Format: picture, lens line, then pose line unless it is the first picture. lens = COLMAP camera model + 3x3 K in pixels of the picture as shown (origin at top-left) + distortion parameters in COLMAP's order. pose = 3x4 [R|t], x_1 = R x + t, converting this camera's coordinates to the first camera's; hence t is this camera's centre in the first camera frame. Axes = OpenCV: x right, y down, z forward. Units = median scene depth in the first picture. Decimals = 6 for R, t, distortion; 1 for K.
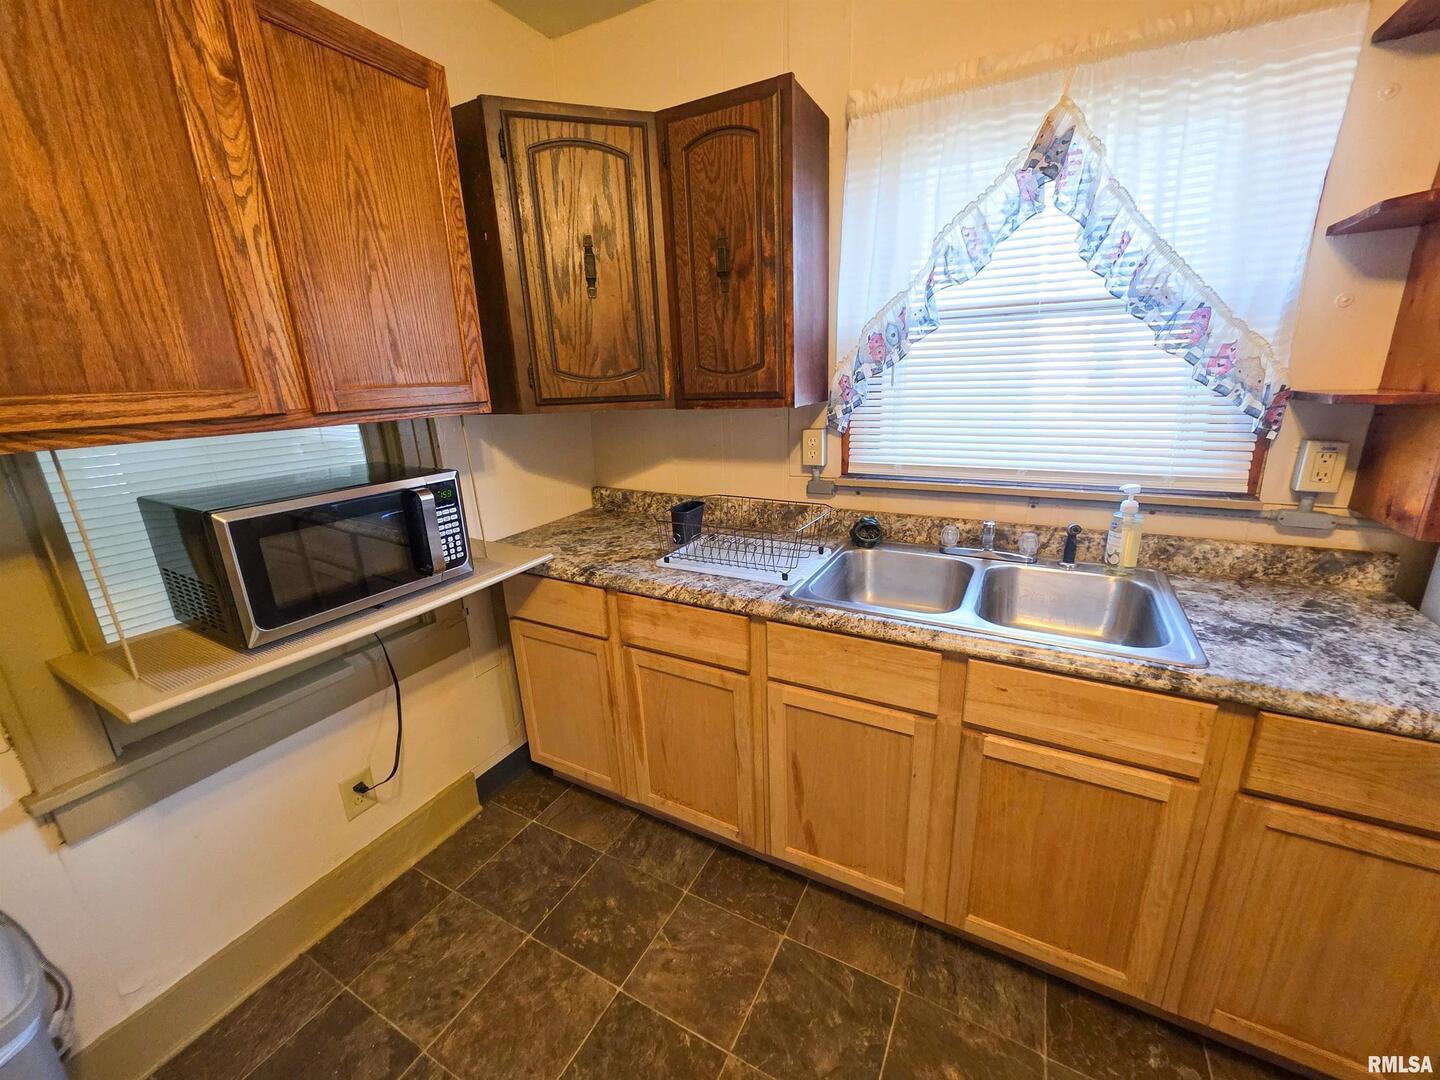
lens RADIAL K [[580.0, 0, 730.3], [0, 580.0, 536.8], [0, 0, 1]] dist [0.004121, -0.000449]
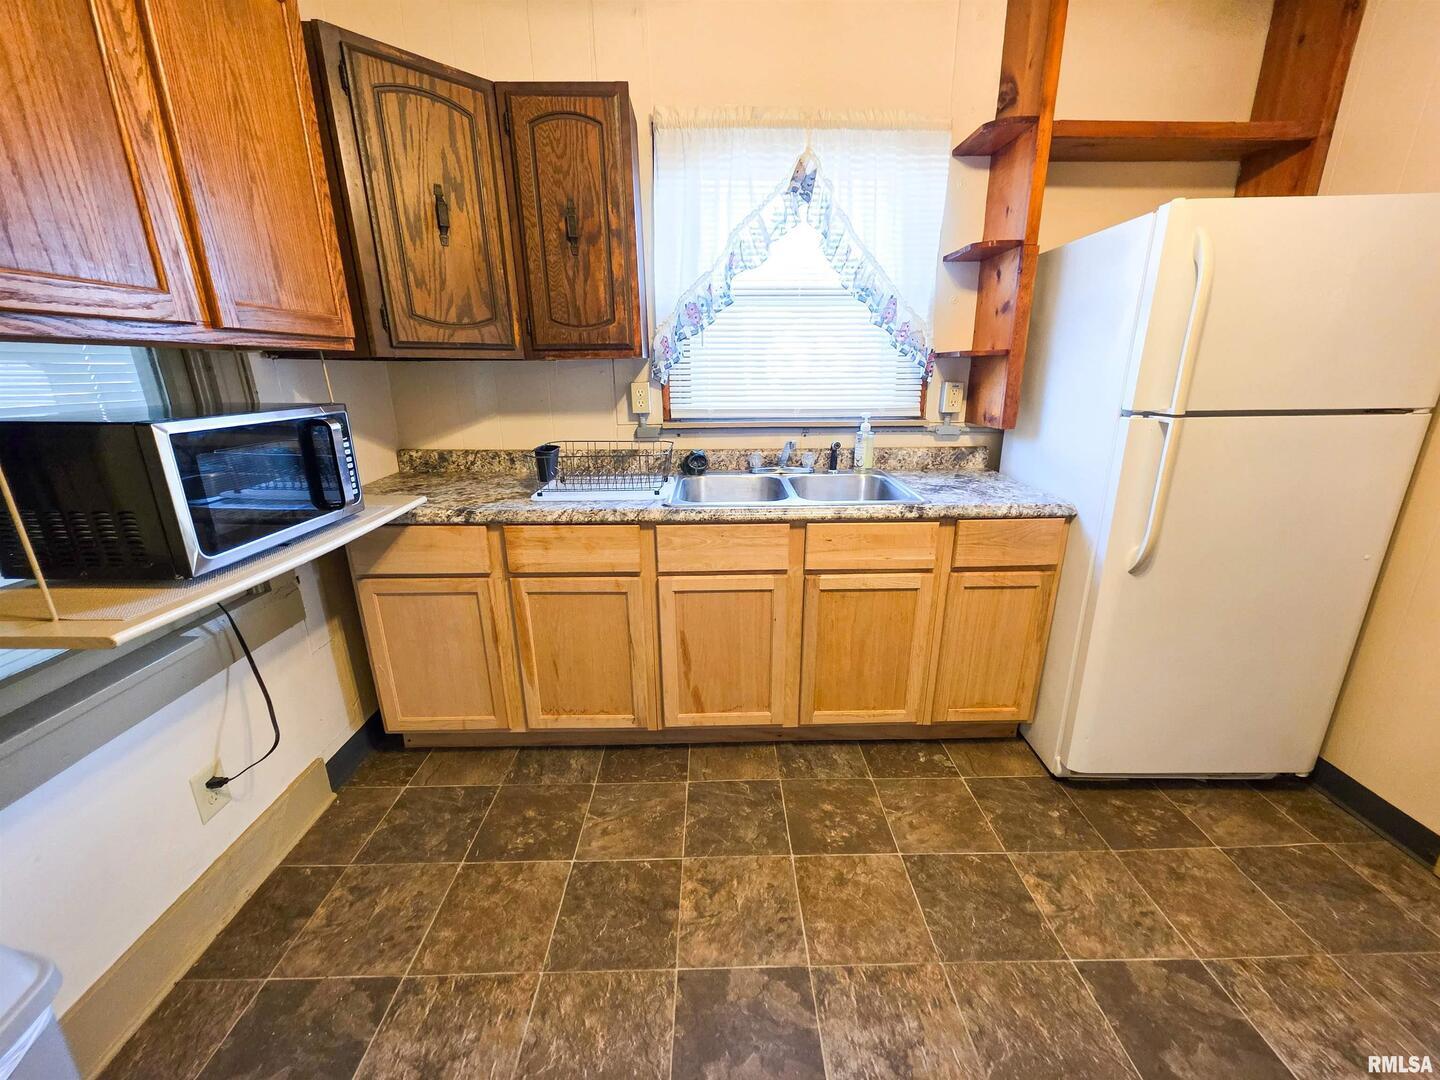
lens RADIAL K [[580.0, 0, 730.3], [0, 580.0, 536.8], [0, 0, 1]] dist [0.004121, -0.000449]
pose [[0.868666, -0.114972, 0.481873, -0.381042], [0.114705, 0.992942, 0.030134, 0.143592], [-0.481937, 0.029096, 0.875723, -0.154018]]
